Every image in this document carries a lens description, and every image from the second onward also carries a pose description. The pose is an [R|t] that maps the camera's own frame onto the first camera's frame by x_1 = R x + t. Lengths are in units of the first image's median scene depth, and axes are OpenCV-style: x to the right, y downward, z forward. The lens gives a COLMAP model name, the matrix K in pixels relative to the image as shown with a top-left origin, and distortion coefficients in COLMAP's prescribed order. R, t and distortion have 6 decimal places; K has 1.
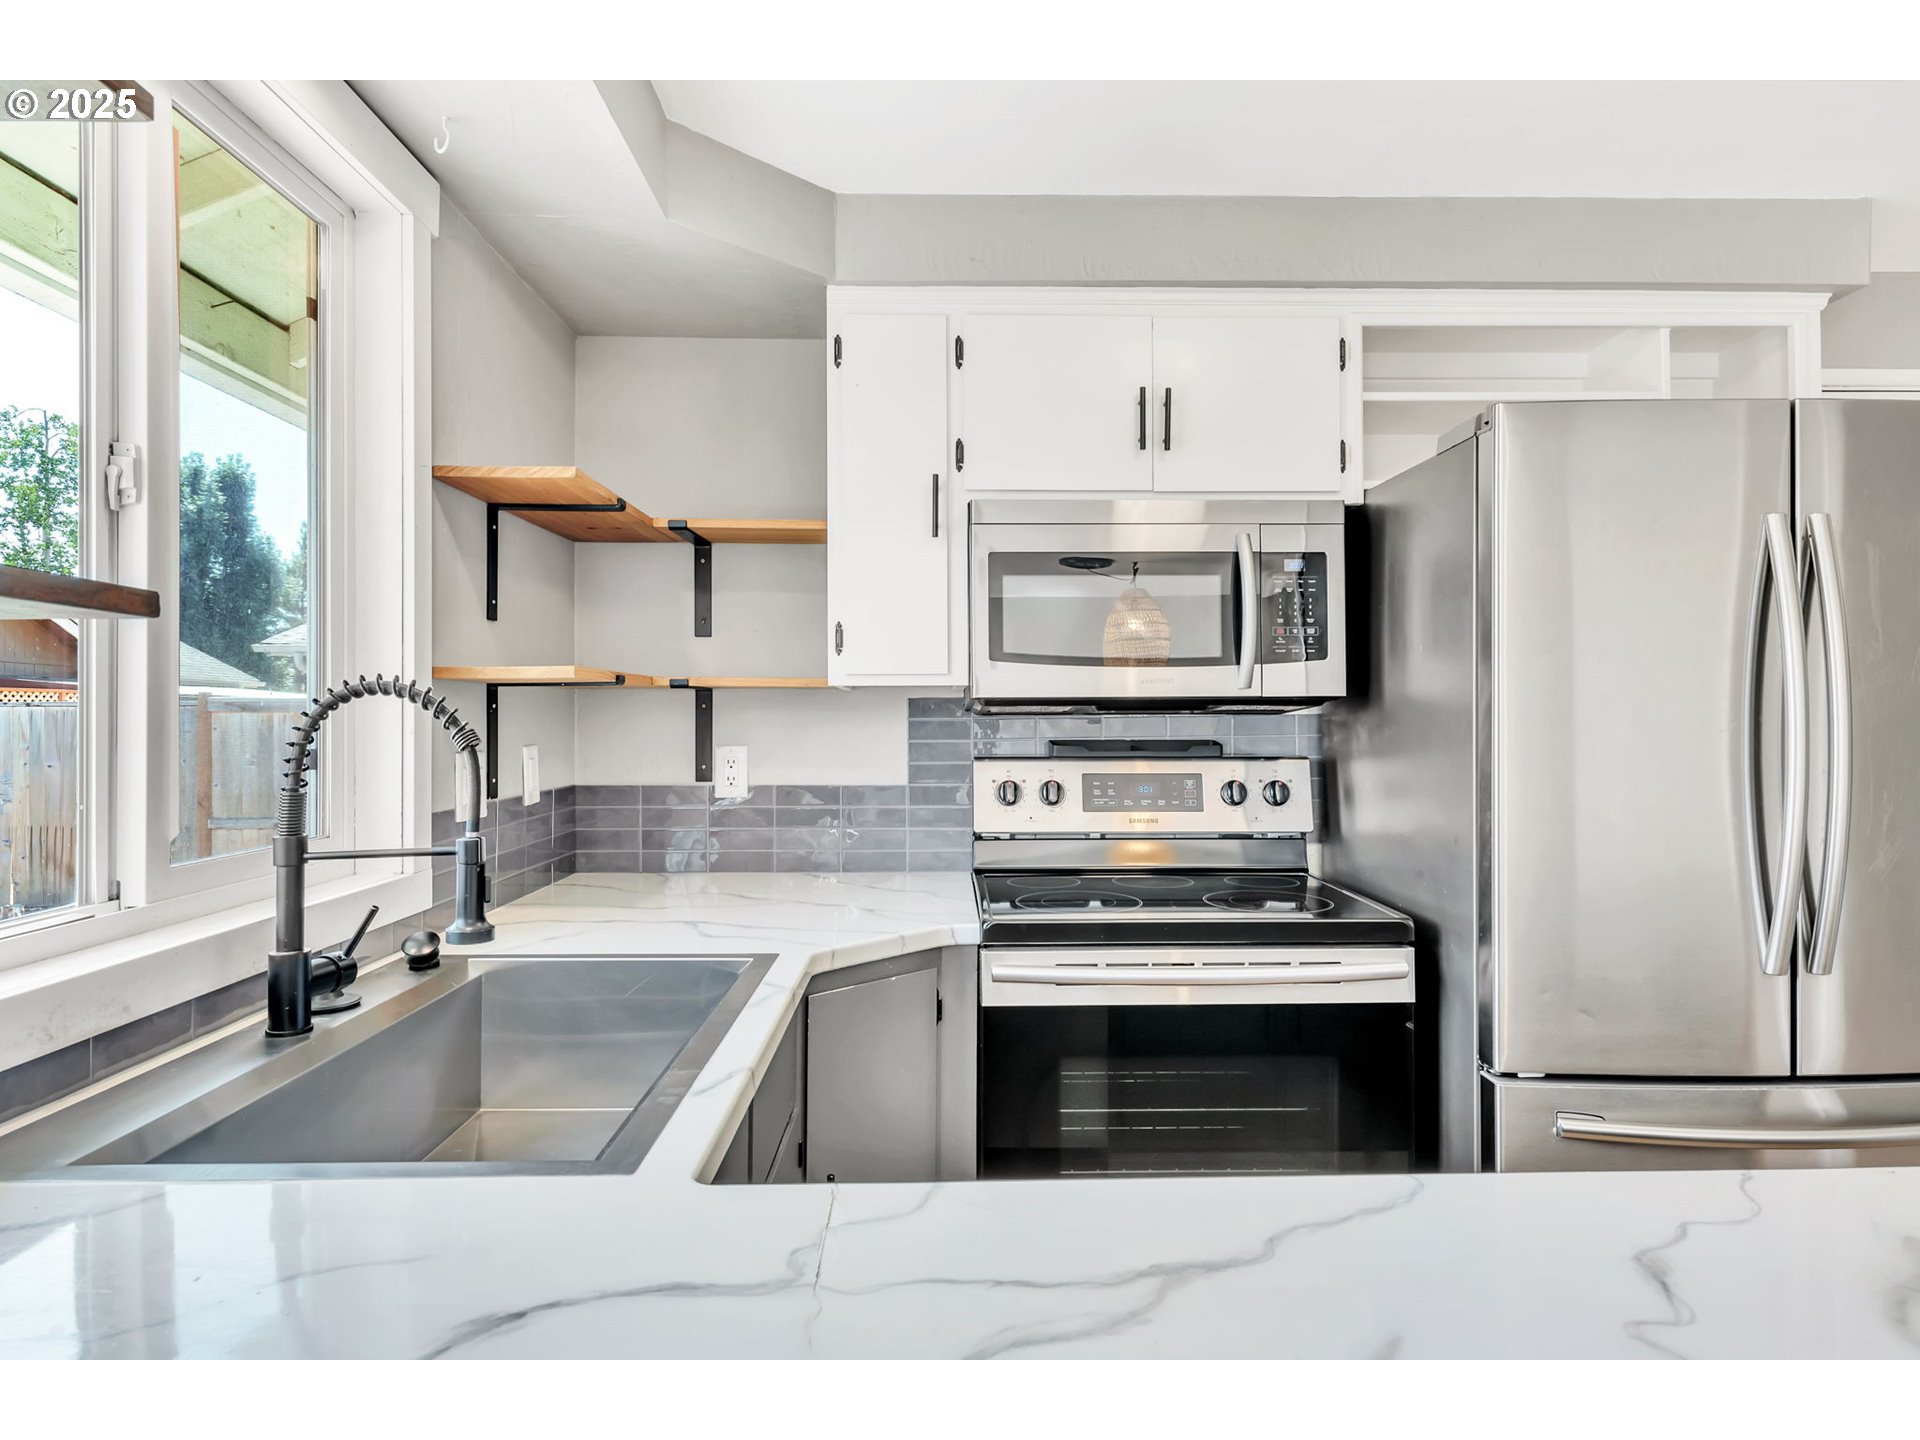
lens RADIAL K [[765.4, 0, 962.7], [0, 765.4, 718.5], [0, 0, 1]] dist [0.002581, -0.006403]
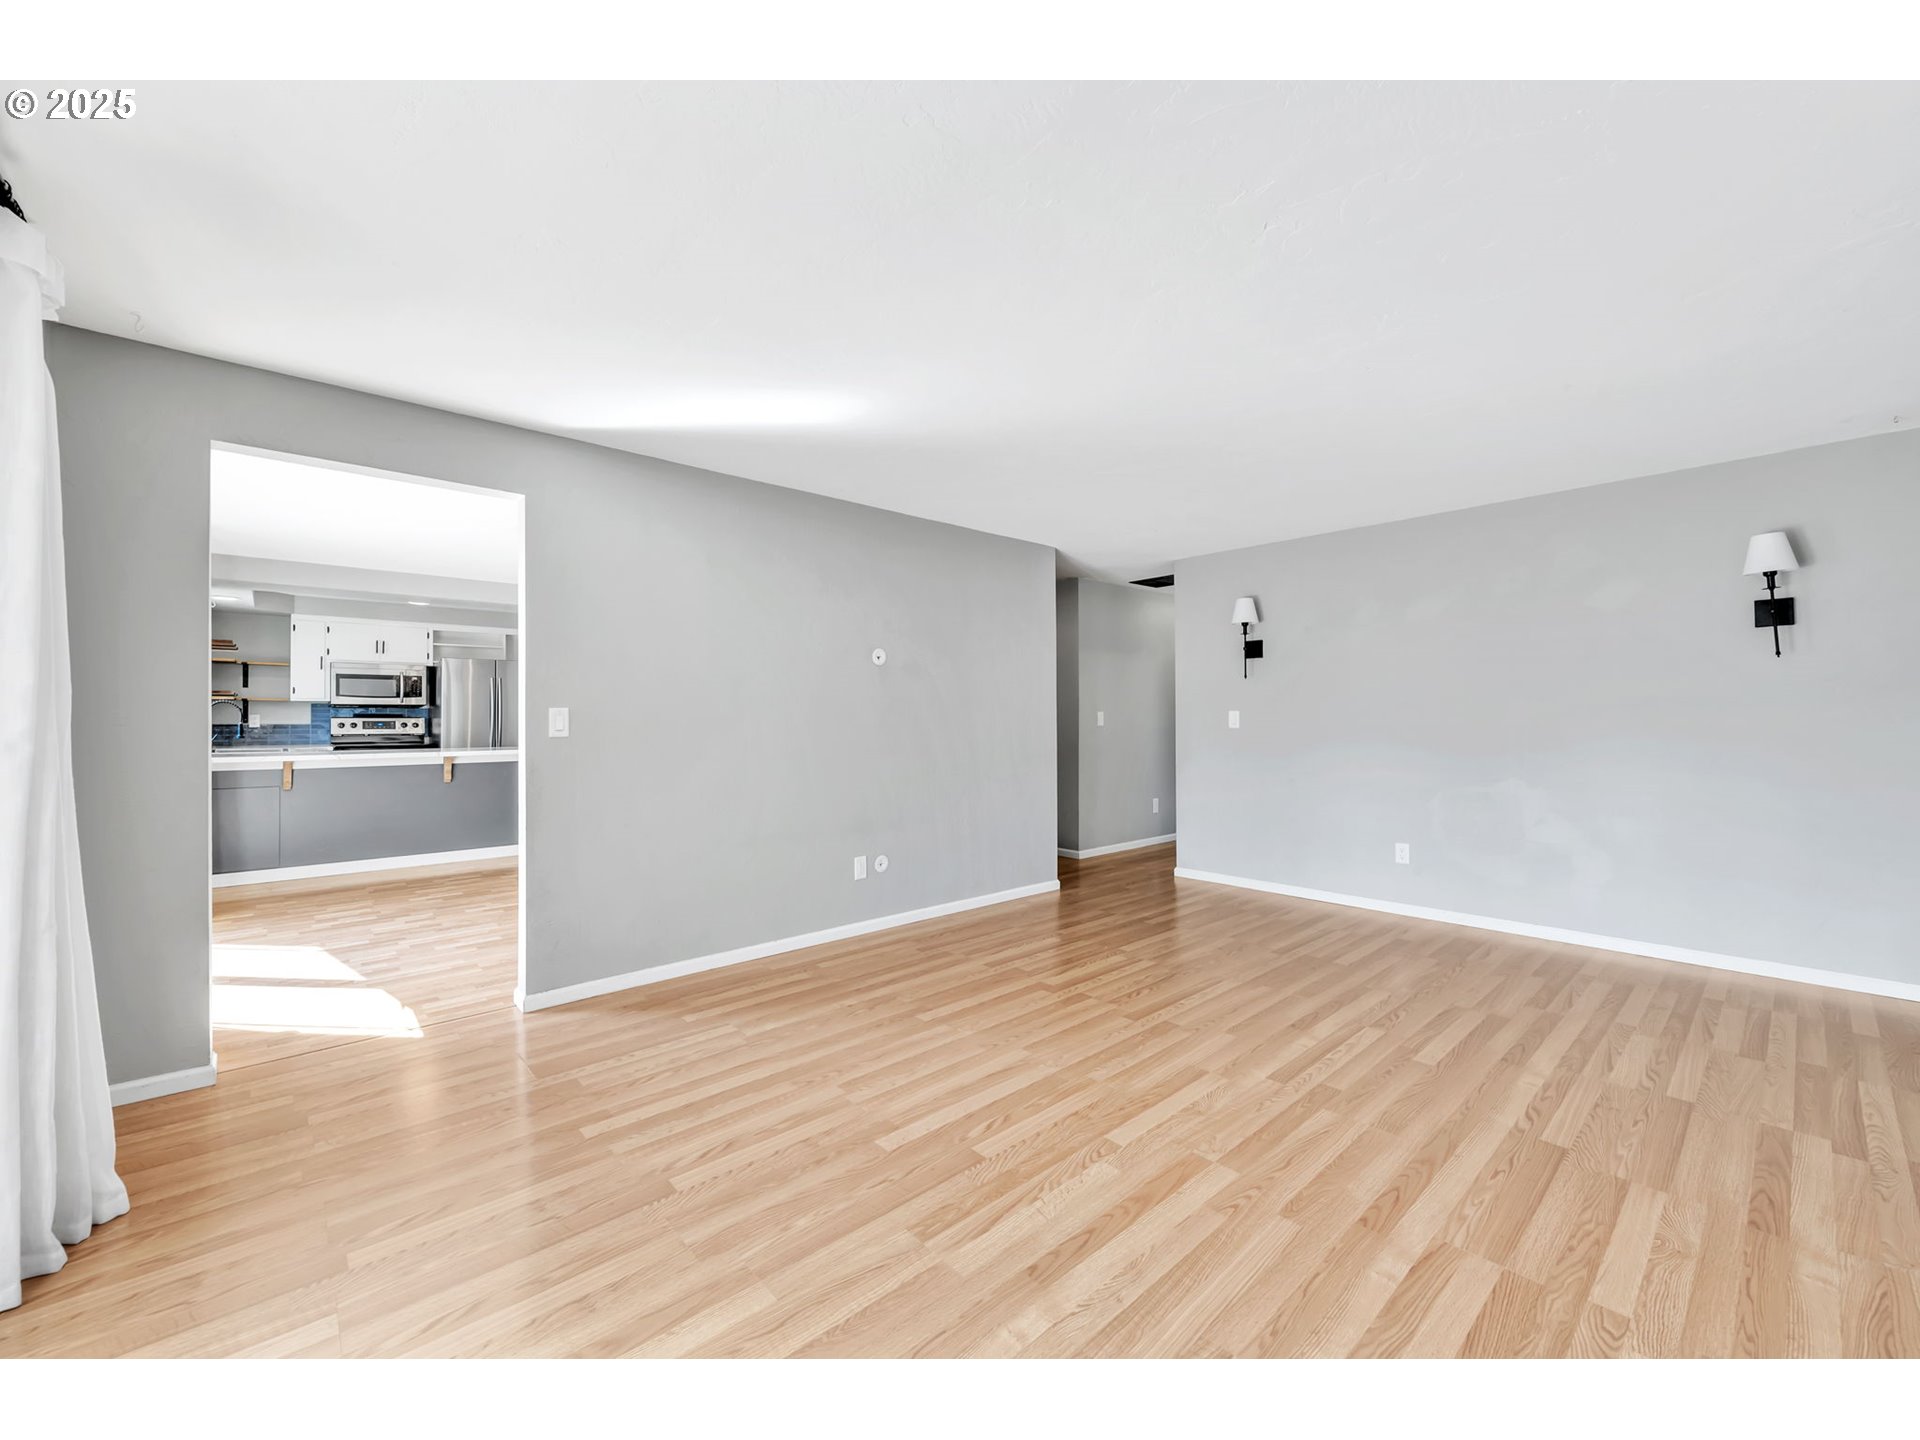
lens RADIAL K [[765.4, 0, 962.7], [0, 765.4, 718.5], [0, 0, 1]] dist [0.002581, -0.006403]
pose [[0.748577, 0.003510, 0.663038, -0.183564], [-0.002731, 0.999994, -0.002211, 0.058790], [-0.663042, -0.000156, 0.748582, -4.720985]]
